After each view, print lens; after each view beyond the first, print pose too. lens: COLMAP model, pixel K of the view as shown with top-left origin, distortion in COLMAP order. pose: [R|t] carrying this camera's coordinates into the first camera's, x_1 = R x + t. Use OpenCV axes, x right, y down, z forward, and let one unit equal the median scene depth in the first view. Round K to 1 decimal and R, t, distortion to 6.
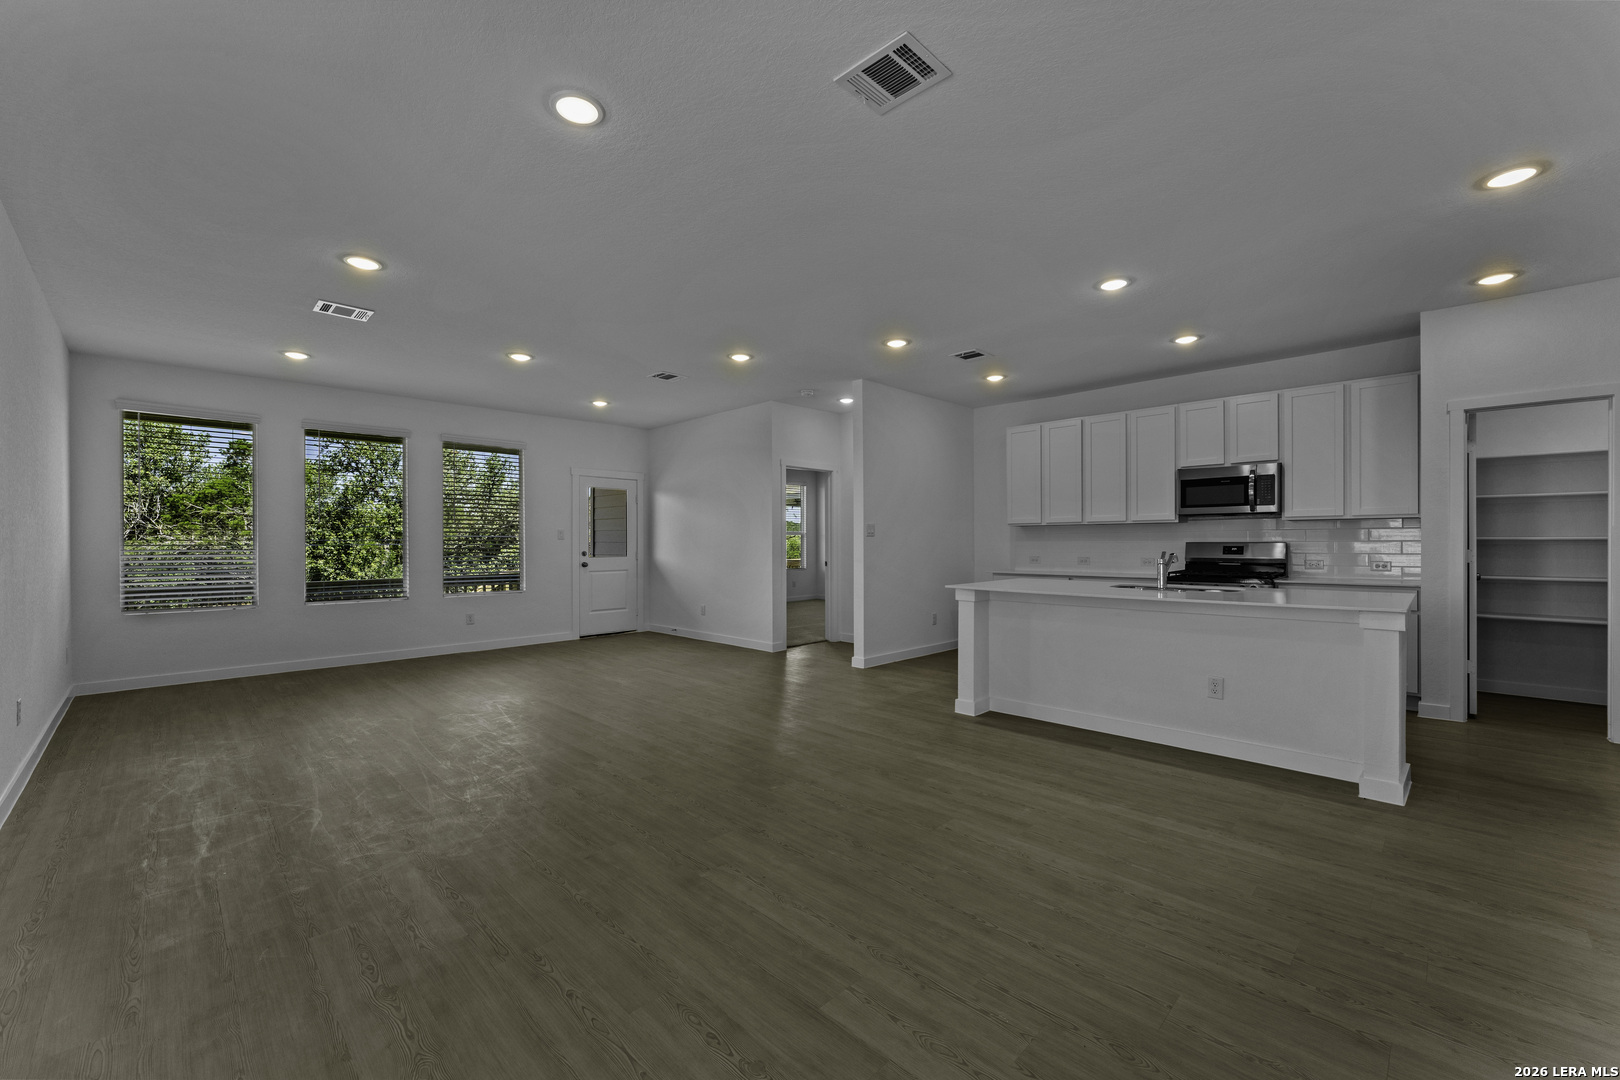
lens RADIAL K [[648.6, 0, 806.0], [0, 648.6, 539.9], [0, 0, 1]] dist [0.001041, -0.000234]
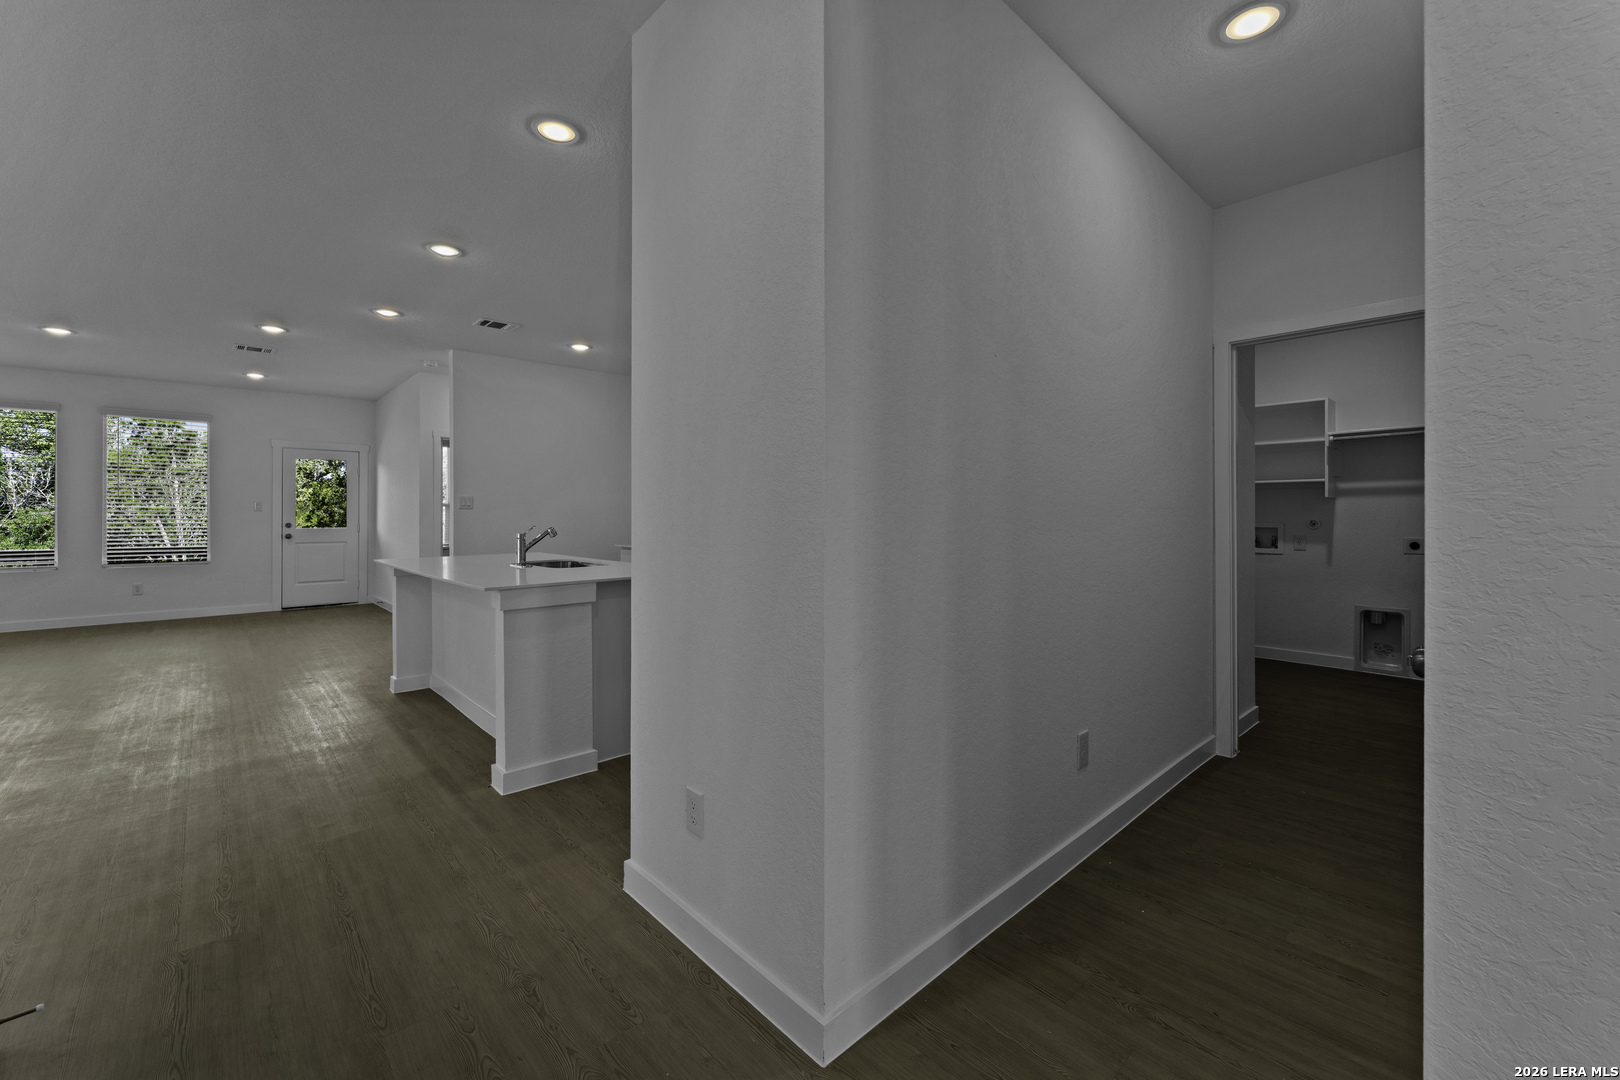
lens RADIAL K [[648.6, 0, 812.4], [0, 648.6, 528.4], [0, 0, 1]] dist [0.001041, -0.000234]
pose [[0.999470, 0.011317, -0.030524, 1.254905], [-0.010745, 0.999765, 0.018814, -0.003338], [0.030729, -0.018476, 0.999357, 0.064702]]
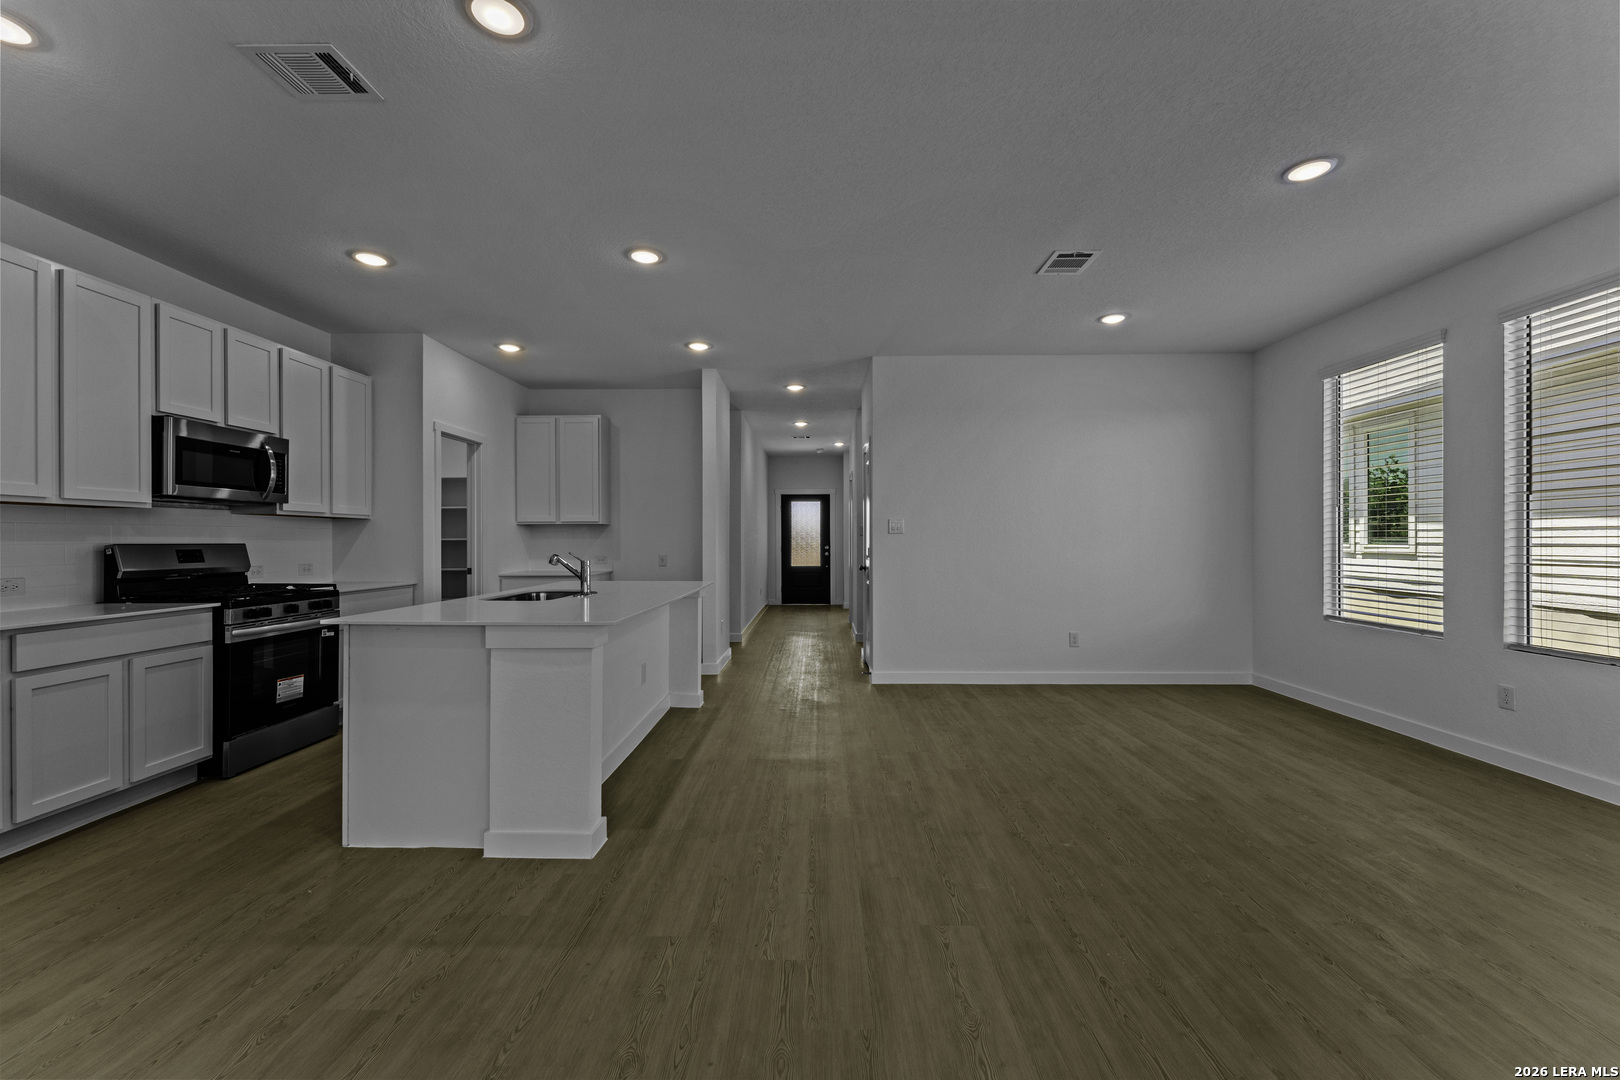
lens RADIAL K [[648.6, 0, 808.2], [0, 648.6, 542.5], [0, 0, 1]] dist [0.001041, -0.000234]
pose [[-0.698691, 0.000672, 0.715423, -0.392401], [0.001577, 0.999999, 0.000601, 0.005481], [-0.715421, 0.001548, -0.698692, 1.754495]]
